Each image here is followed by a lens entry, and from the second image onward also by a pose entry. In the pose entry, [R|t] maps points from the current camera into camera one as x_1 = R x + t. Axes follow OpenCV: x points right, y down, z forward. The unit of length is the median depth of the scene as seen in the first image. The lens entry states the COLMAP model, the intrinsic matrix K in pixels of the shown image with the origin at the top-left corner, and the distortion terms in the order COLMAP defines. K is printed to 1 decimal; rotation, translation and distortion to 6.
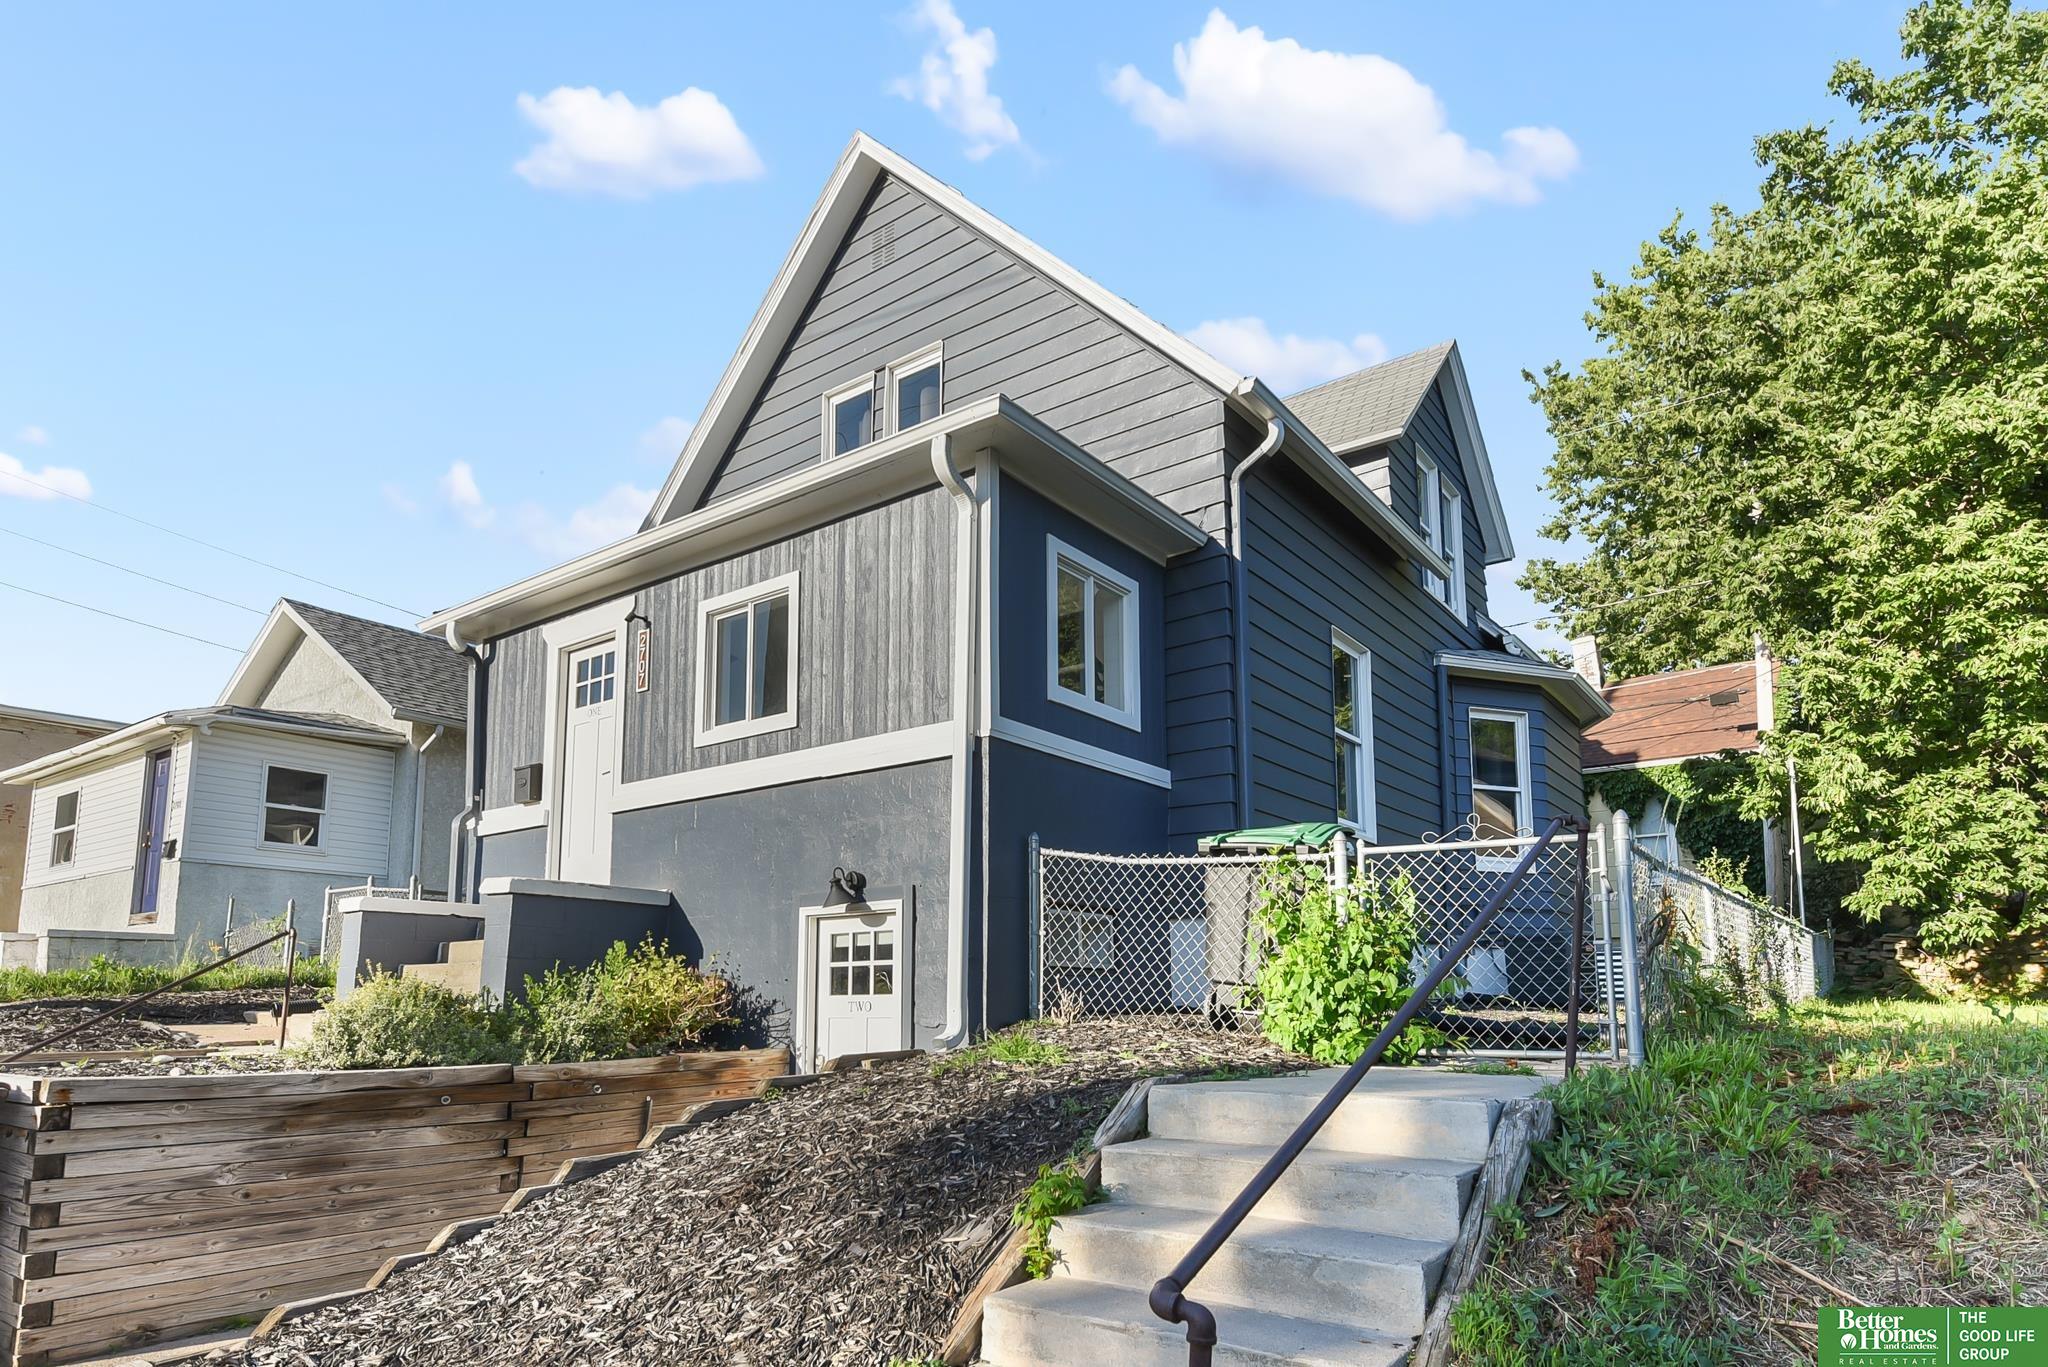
lens RADIAL K [[1124.4, 0, 1031.7], [0, 1124.4, 671.6], [0, 0, 1]] dist [0.004734, 0.000125]
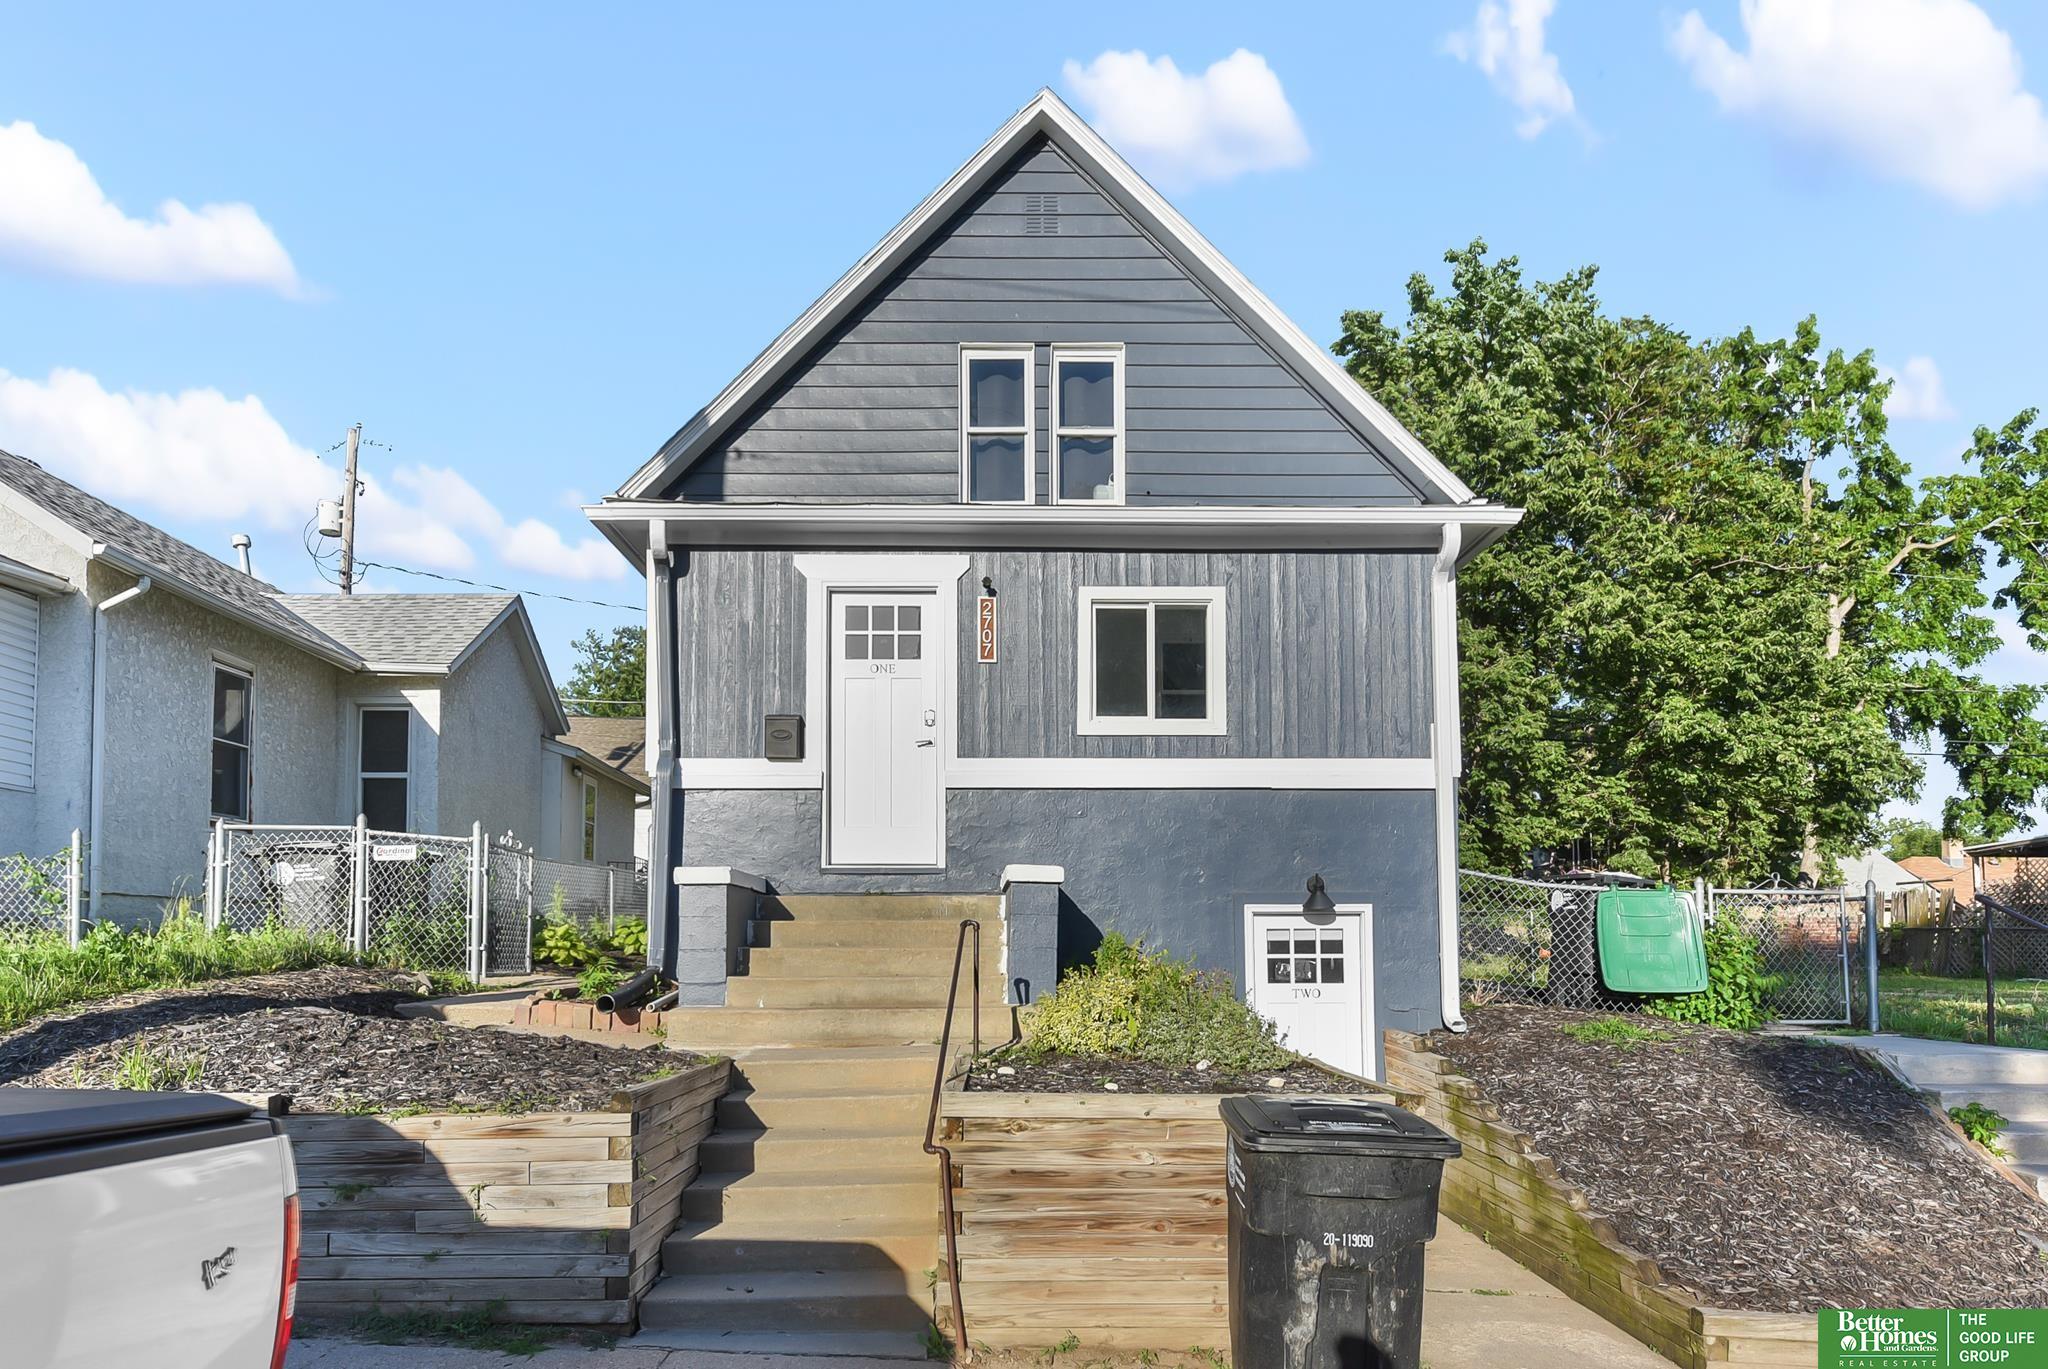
lens RADIAL K [[1161.9, 0, 1024.0], [0, 1161.9, 684.5], [0, 0, 1]] dist [0.001209, -0.000203]
pose [[0.796373, 0.134280, 0.589710, -0.964357], [-0.174482, 0.984594, 0.011433, 0.020596], [-0.579090, -0.111999, 0.807534, 0.209572]]
